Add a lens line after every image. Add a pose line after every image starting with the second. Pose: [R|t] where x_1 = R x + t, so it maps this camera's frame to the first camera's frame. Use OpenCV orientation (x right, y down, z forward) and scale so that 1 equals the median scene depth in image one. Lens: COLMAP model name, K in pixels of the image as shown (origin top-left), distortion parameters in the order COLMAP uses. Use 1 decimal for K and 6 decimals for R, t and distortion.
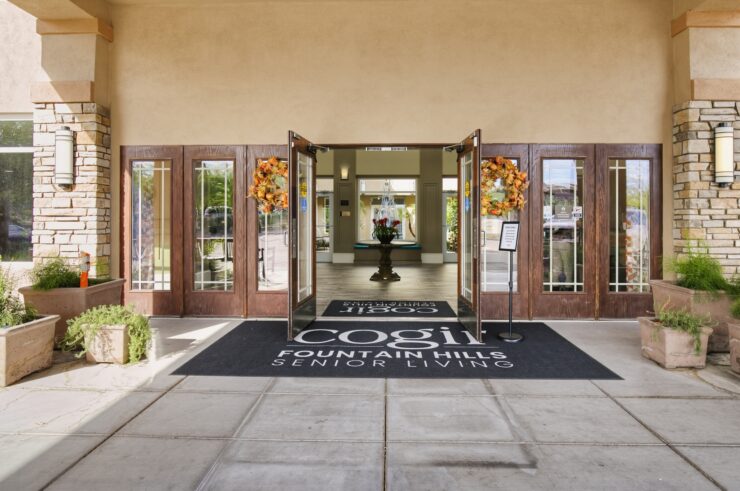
lens RADIAL K [[393.8, 0, 375.2], [0, 393.8, 251.7], [0, 0, 1]] dist [-0.000062, -0.000638]
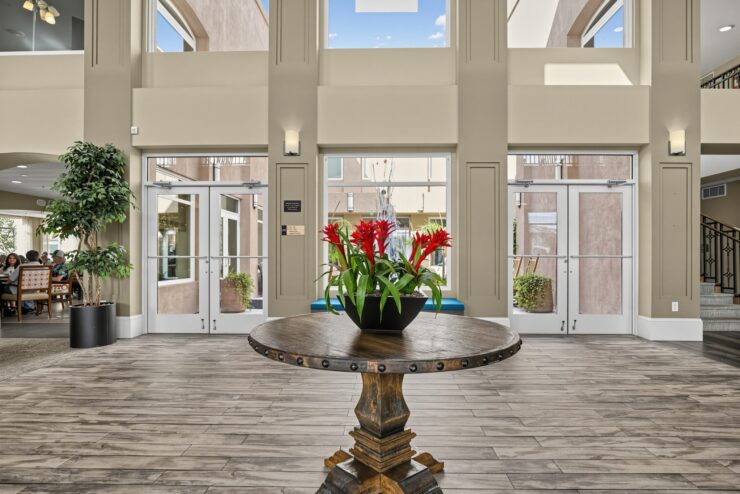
lens RADIAL K [[393.8, 0, 375.2], [0, 393.8, 253.2], [0, 0, 1]] dist [-0.000062, -0.000638]
pose [[0.999984, -0.005158, 0.002392, 0.015114], [0.005321, 0.997234, -0.074132, -0.036864], [-0.002003, 0.074144, 0.997246, 0.563269]]
